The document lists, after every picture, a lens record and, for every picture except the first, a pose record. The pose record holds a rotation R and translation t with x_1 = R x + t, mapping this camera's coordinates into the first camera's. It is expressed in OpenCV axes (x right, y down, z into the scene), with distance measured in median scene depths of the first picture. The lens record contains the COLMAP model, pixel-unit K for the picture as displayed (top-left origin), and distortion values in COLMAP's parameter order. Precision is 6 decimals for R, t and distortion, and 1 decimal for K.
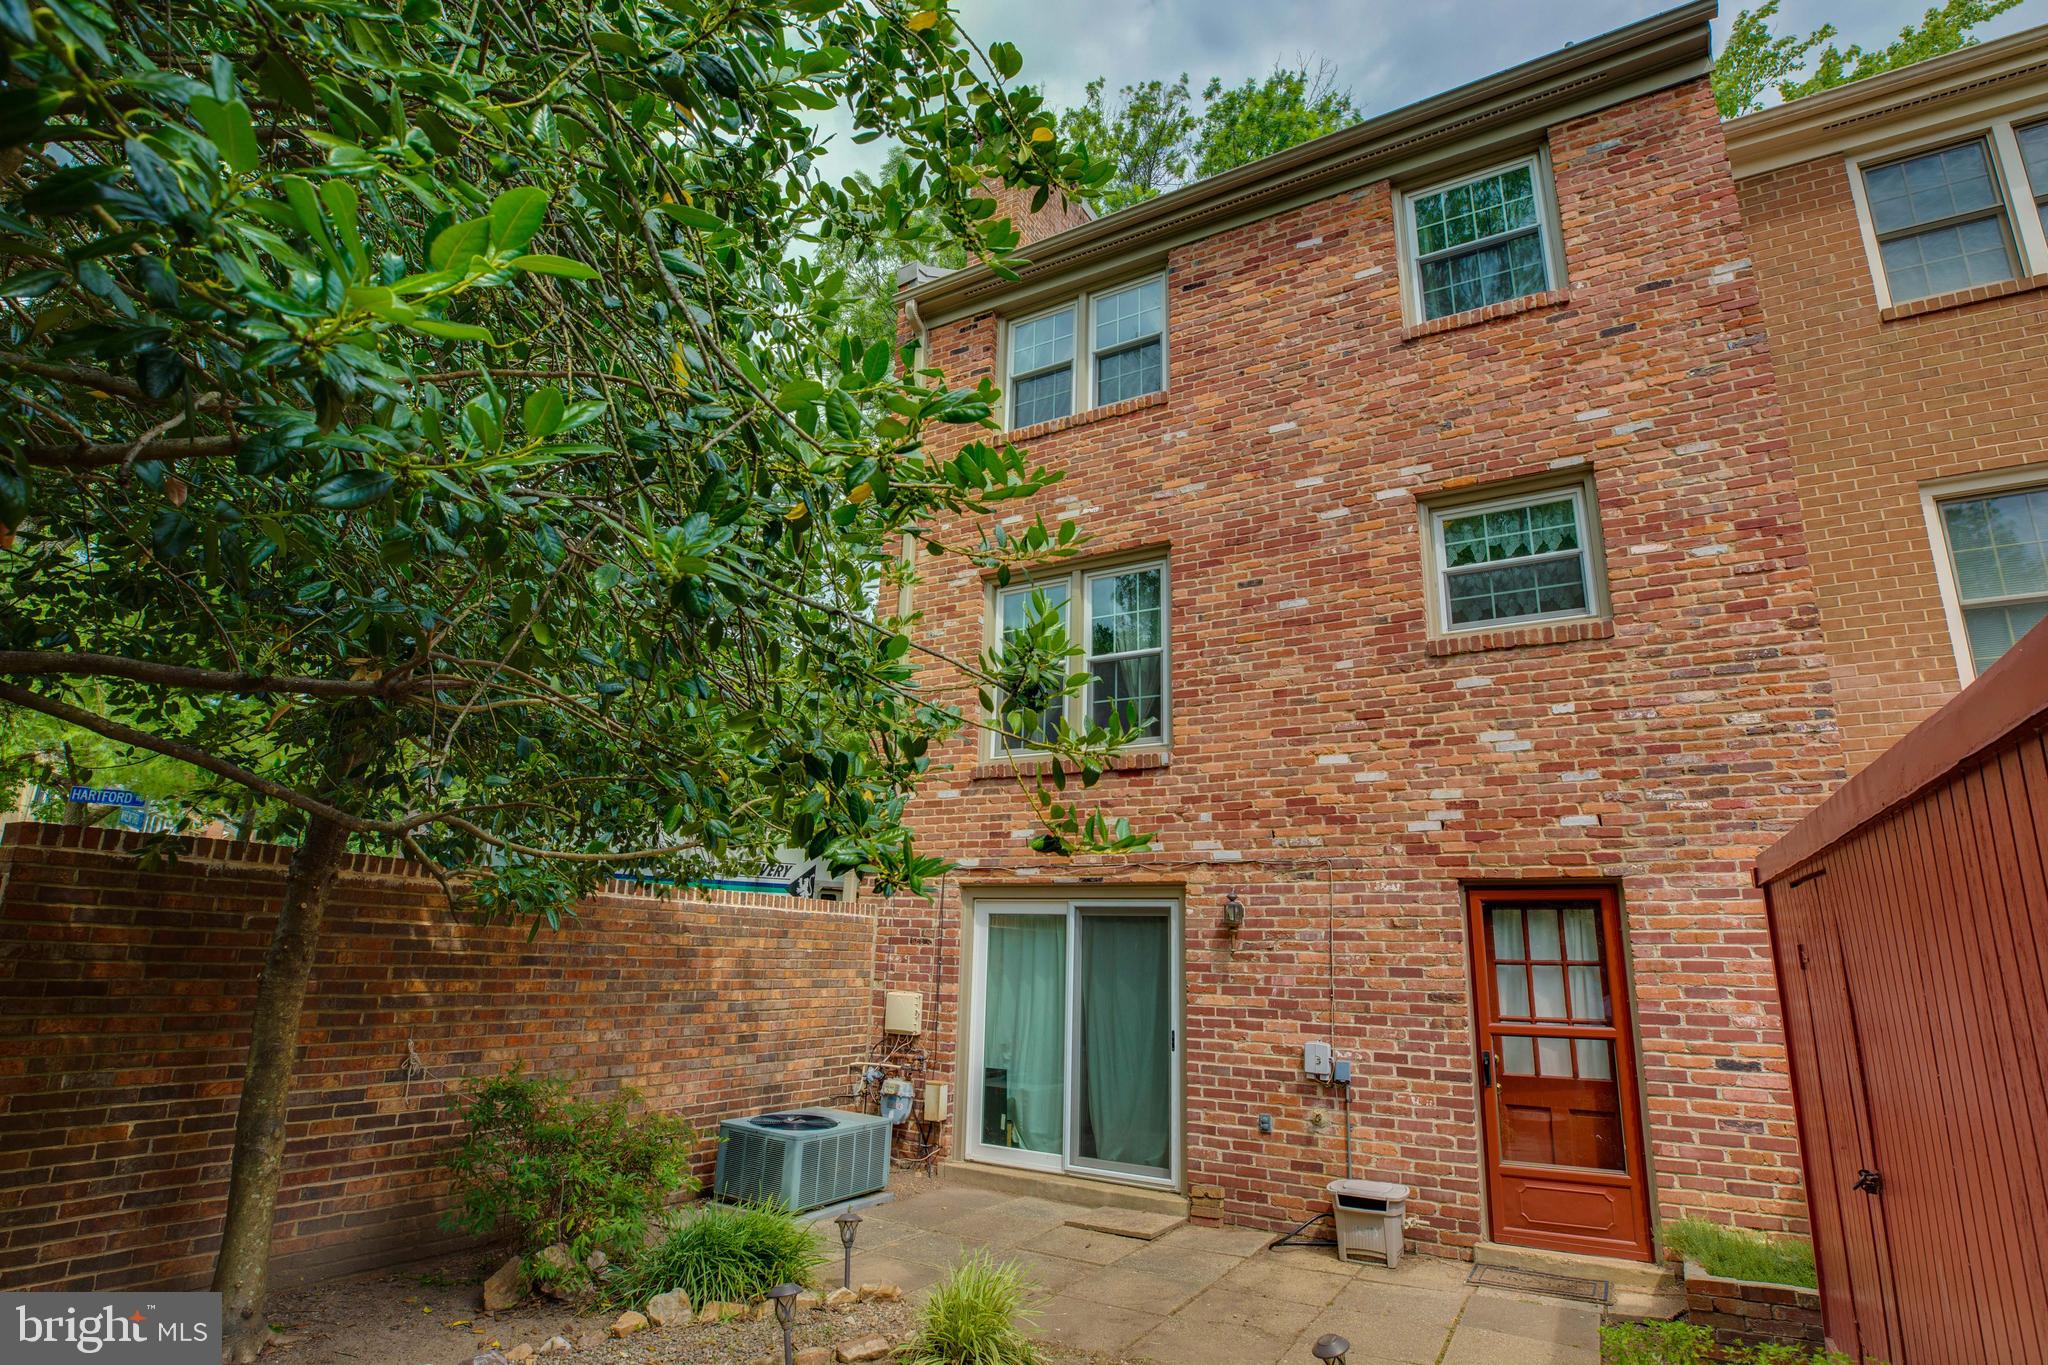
lens RADIAL K [[1028.5, 0, 1009.7], [0, 1028.5, 684.5], [0, 0, 1]] dist [-0.032075, 0.009368]
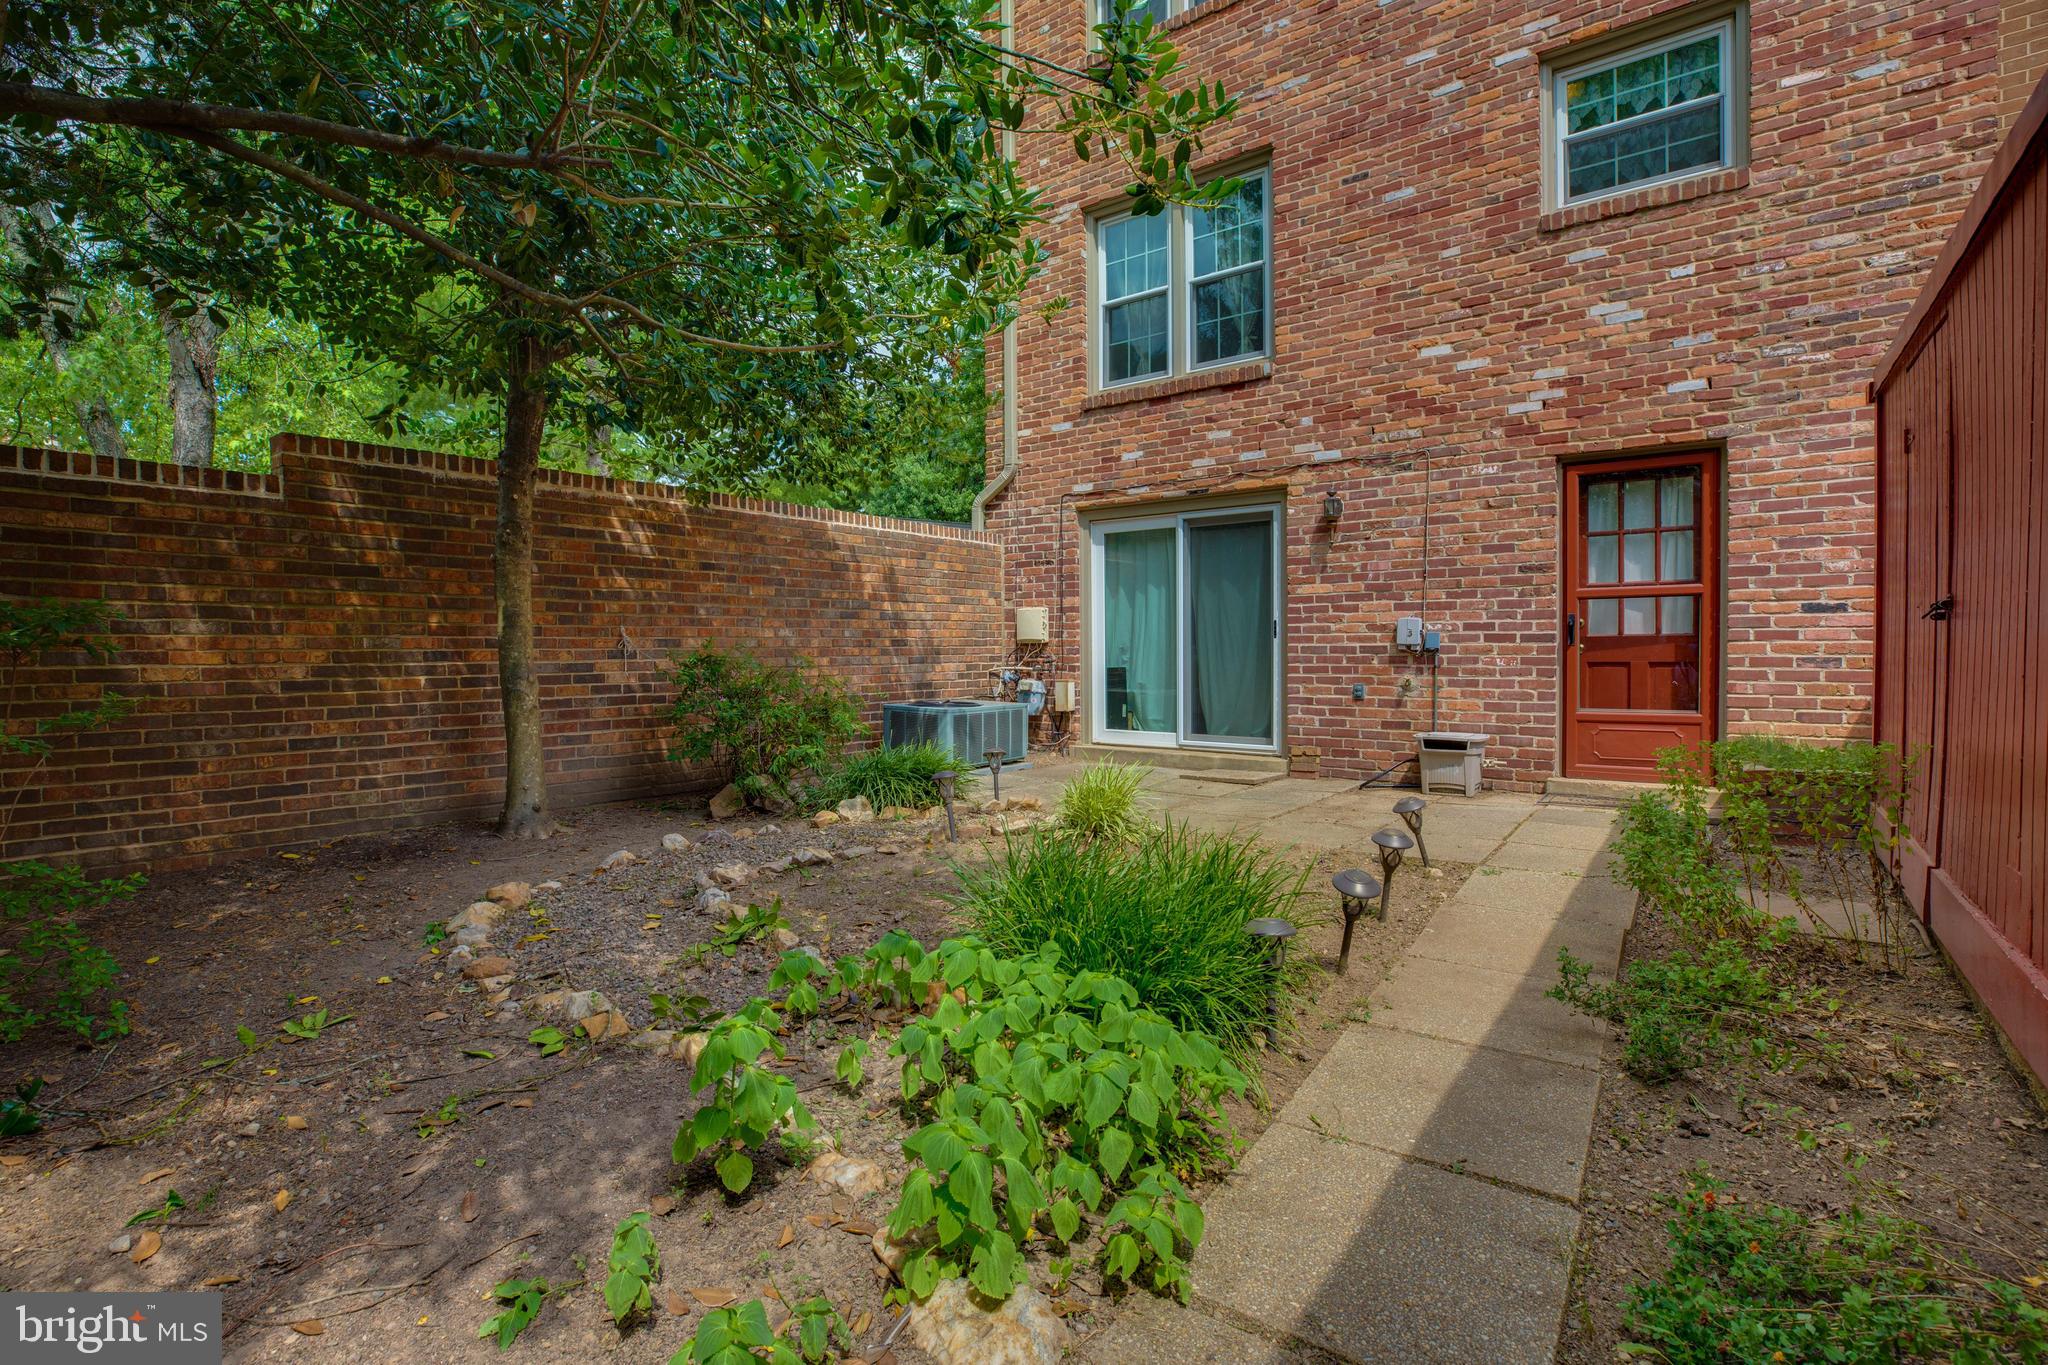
lens RADIAL K [[949.6, 0, 1012.8], [0, 949.6, 672.7], [0, 0, 1]] dist [-0.036333, 0.011884]
pose [[0.991684, -0.038025, -0.122954, 0.002684], [0.070392, 0.960048, 0.270838, 0.107660], [0.107743, -0.277241, 0.954740, -0.025352]]
